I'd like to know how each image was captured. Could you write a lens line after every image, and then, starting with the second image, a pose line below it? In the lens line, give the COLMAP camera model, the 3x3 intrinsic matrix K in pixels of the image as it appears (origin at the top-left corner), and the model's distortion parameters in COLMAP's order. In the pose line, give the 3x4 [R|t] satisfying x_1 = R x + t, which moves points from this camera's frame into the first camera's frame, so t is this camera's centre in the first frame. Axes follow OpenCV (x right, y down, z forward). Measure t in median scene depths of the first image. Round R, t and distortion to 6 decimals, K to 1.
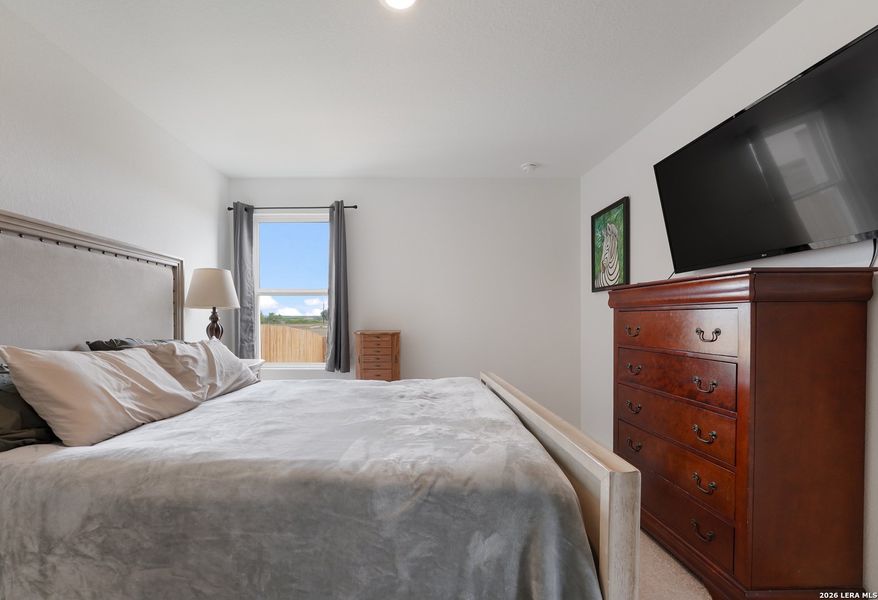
lens RADIAL K [[371.2, 0, 410.4], [0, 371.2, 323.3], [0, 0, 1]] dist [-0.002153, -0.000193]
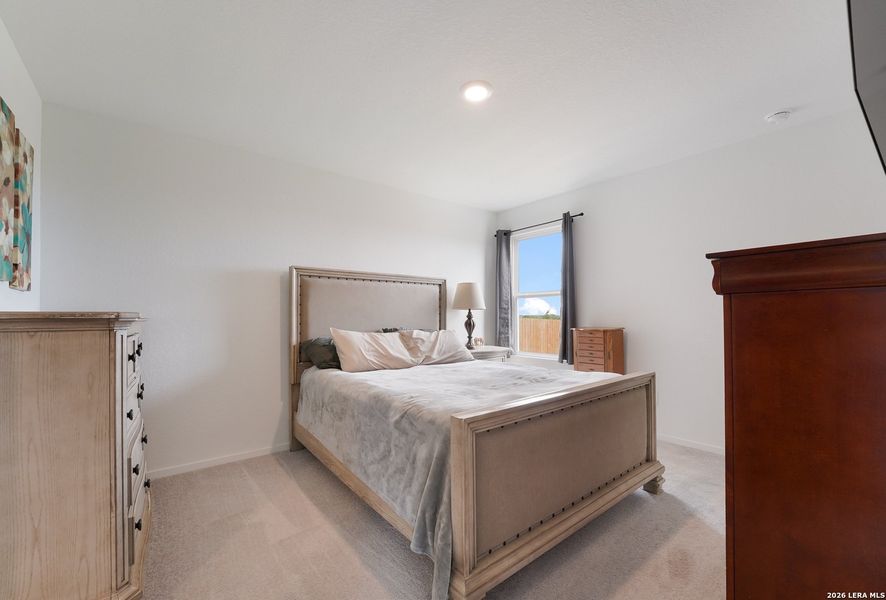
lens RADIAL K [[377.5, 0, 453.3], [0, 377.5, 316.9], [0, 0, 1]] dist [-0.000754, 0.000045]
pose [[0.643257, -0.002381, -0.765647, 0.507893], [-0.006536, 0.999942, -0.008602, 0.001596], [0.765623, 0.010538, 0.643204, -0.003153]]
